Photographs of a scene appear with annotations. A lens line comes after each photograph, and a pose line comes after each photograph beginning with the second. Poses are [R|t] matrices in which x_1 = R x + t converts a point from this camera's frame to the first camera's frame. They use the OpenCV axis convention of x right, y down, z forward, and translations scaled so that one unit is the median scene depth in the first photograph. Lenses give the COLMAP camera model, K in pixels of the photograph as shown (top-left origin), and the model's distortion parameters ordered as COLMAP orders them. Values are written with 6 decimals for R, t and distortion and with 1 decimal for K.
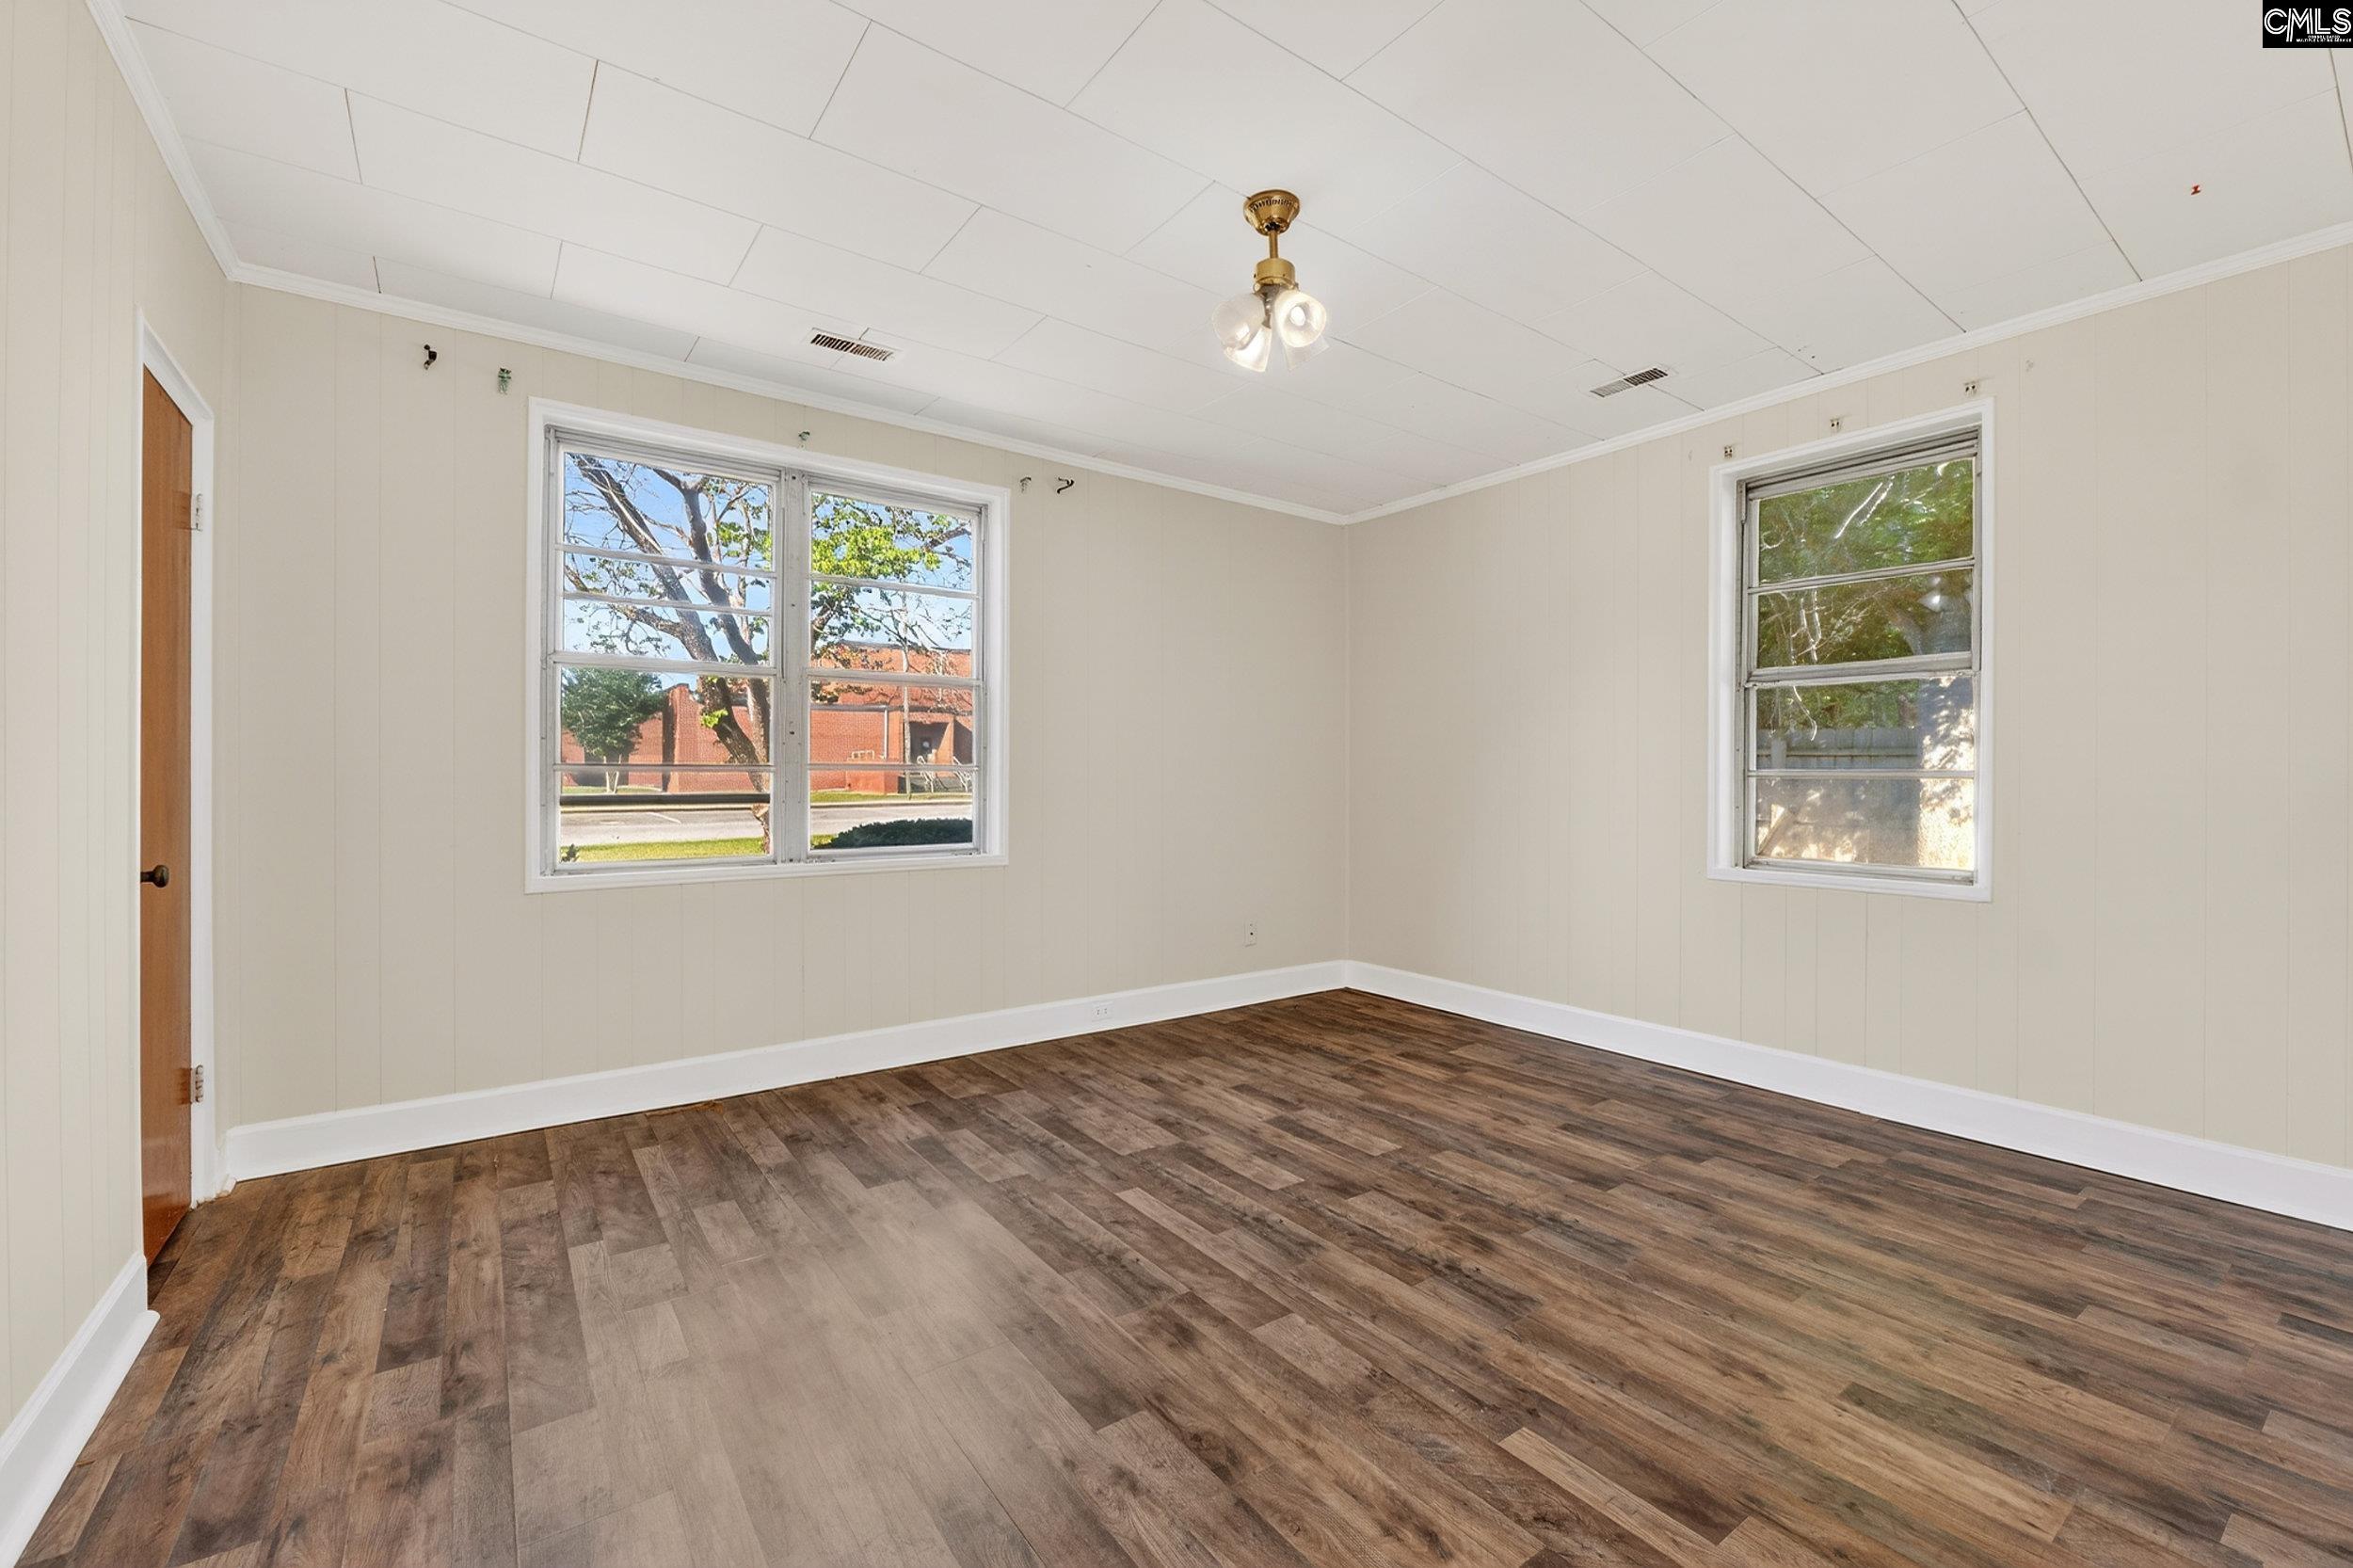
lens RADIAL K [[968.6, 0, 1185.6], [0, 968.6, 775.4], [0, 0, 1]] dist [-0.003739, -0.000384]
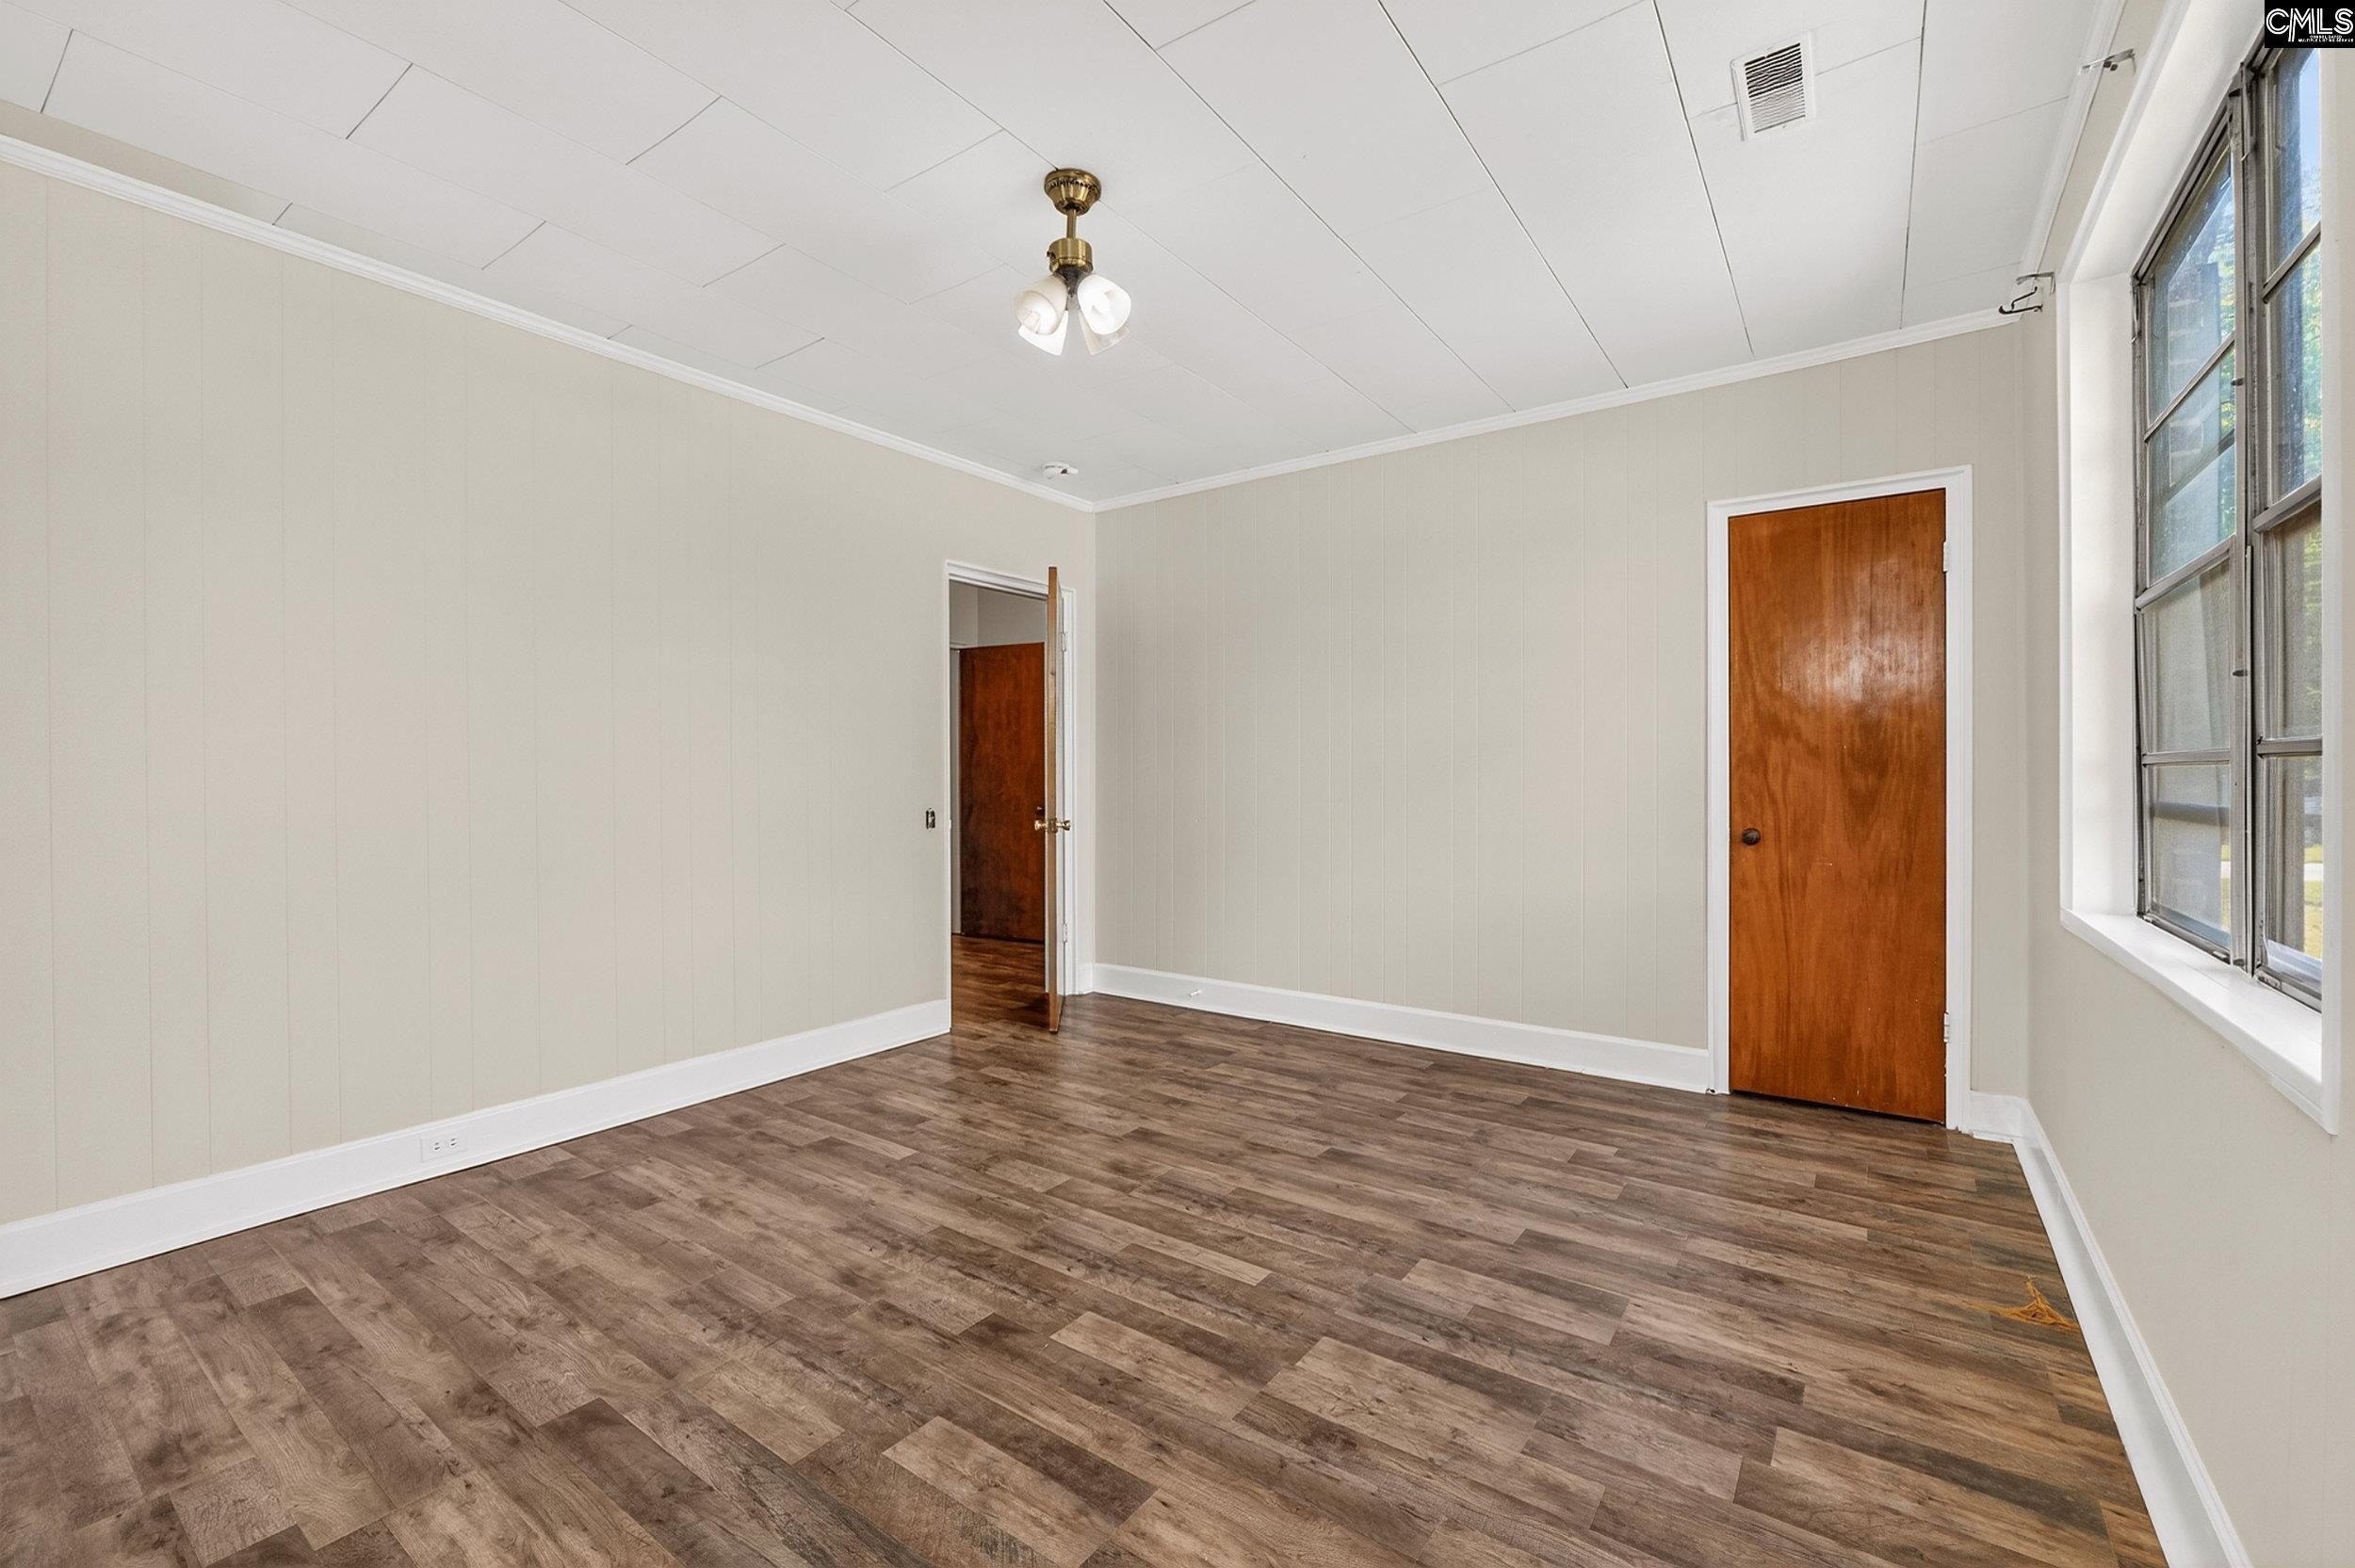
lens RADIAL K [[969.3, 0, 1179.6], [0, 969.3, 784.2], [0, 0, 1]] dist [-0.003739, -0.000384]
pose [[-0.949975, 0.001521, -0.312322, 0.279652], [-0.000115, 0.999986, 0.005221, 0.005882], [0.312326, 0.004996, -0.949962, 1.872626]]
